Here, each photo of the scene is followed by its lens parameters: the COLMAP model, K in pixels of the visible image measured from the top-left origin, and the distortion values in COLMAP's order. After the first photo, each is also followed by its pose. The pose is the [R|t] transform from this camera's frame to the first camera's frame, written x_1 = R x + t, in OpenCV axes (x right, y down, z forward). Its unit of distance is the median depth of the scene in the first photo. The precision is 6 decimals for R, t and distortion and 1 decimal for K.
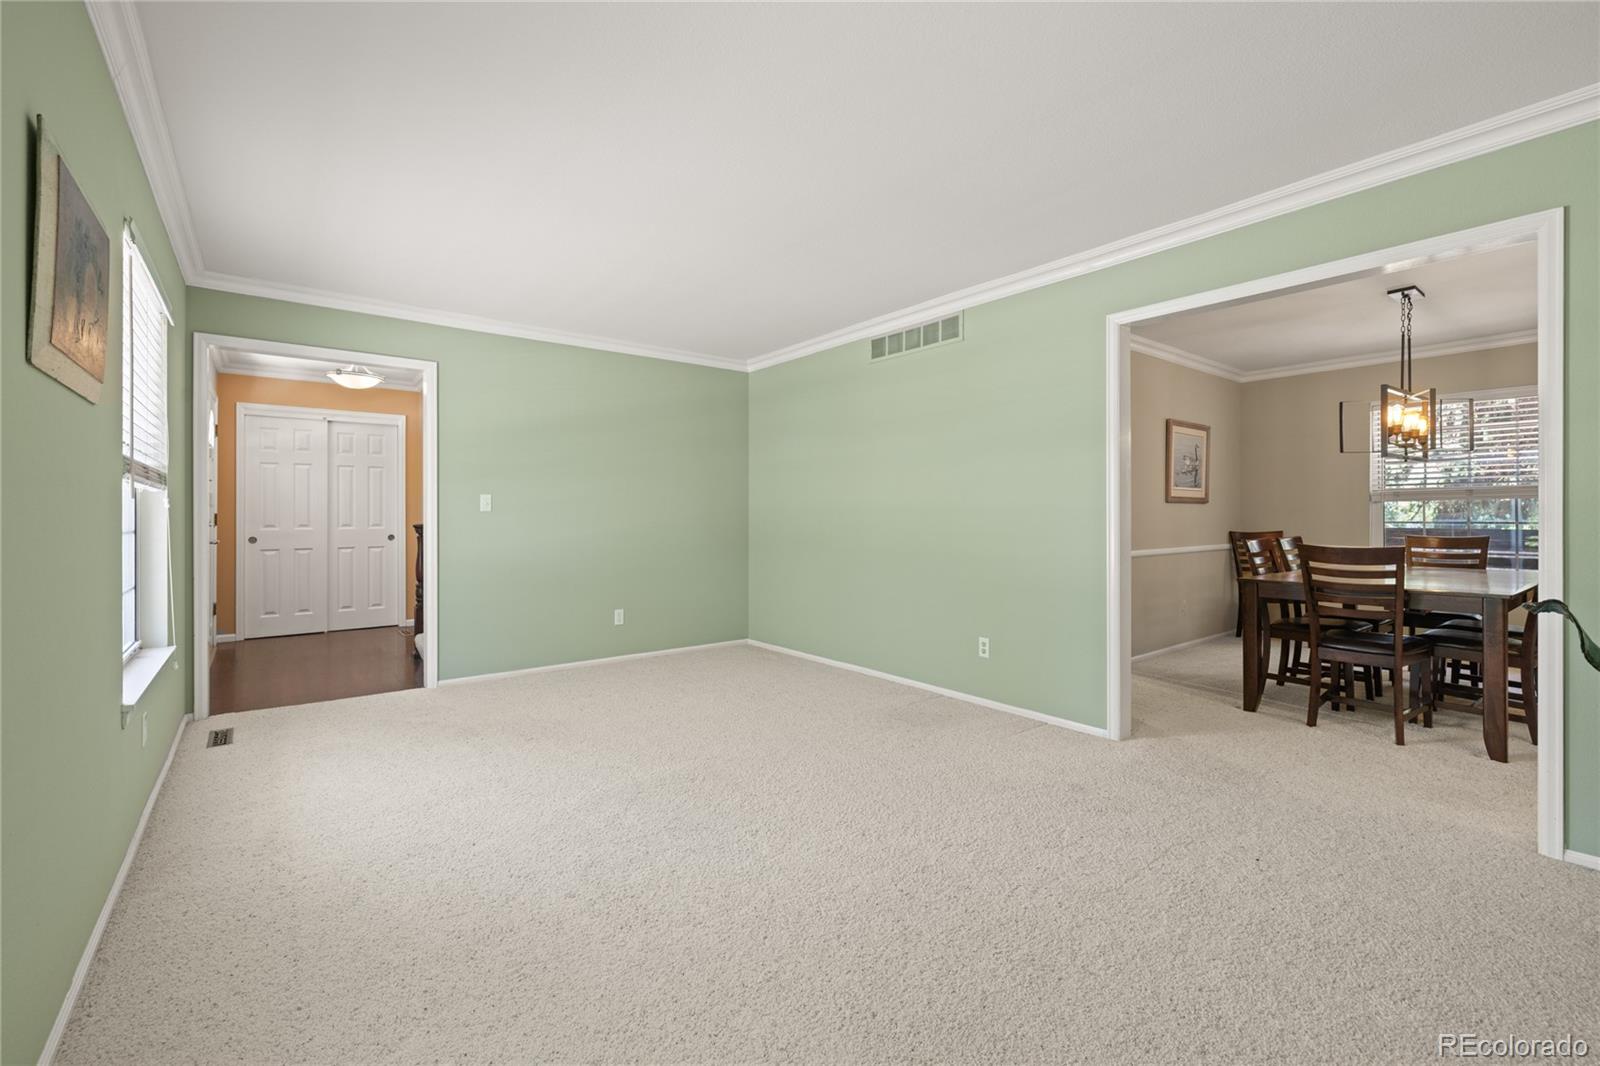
lens RADIAL K [[675.8, 0, 792.6], [0, 675.8, 513.7], [0, 0, 1]] dist [-0.003012, 0.000113]
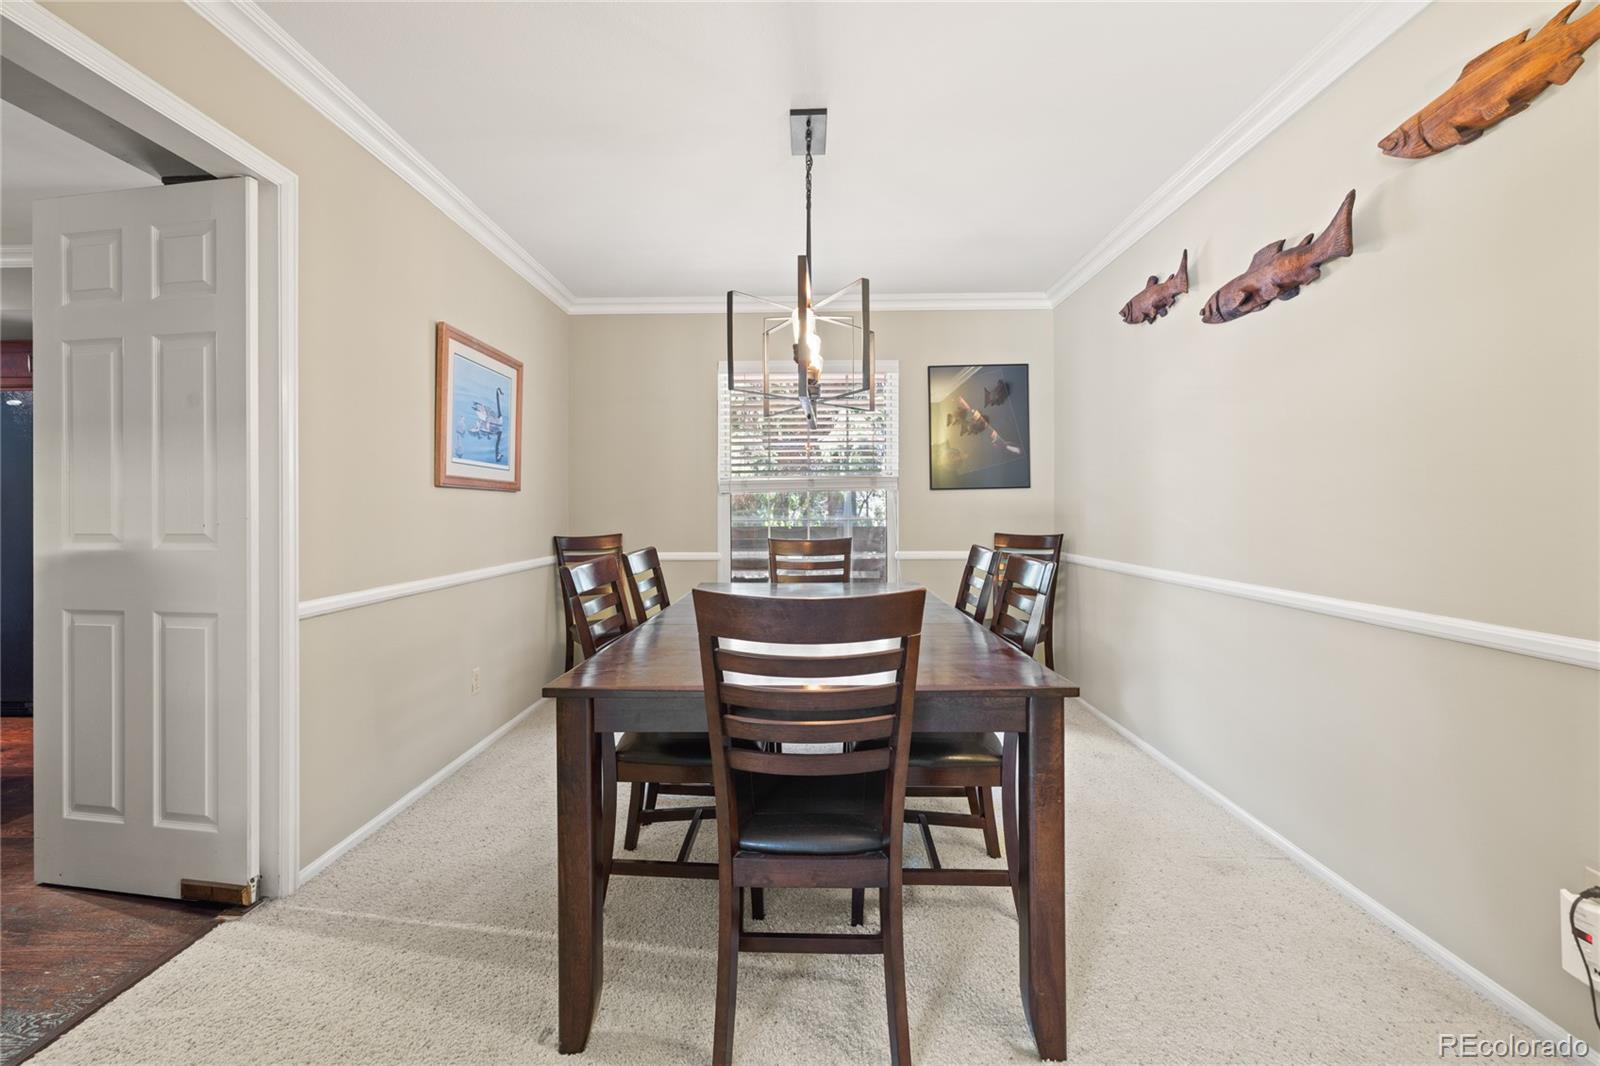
lens RADIAL K [[675.8, 0, 792.6], [0, 675.8, 513.7], [0, 0, 1]] dist [-0.003012, 0.000113]
pose [[0.626934, -0.001262, 0.779071, 0.317052], [0.003646, 0.999992, -0.001314, 0.006237], [-0.779064, 0.003664, 0.626934, 0.459183]]
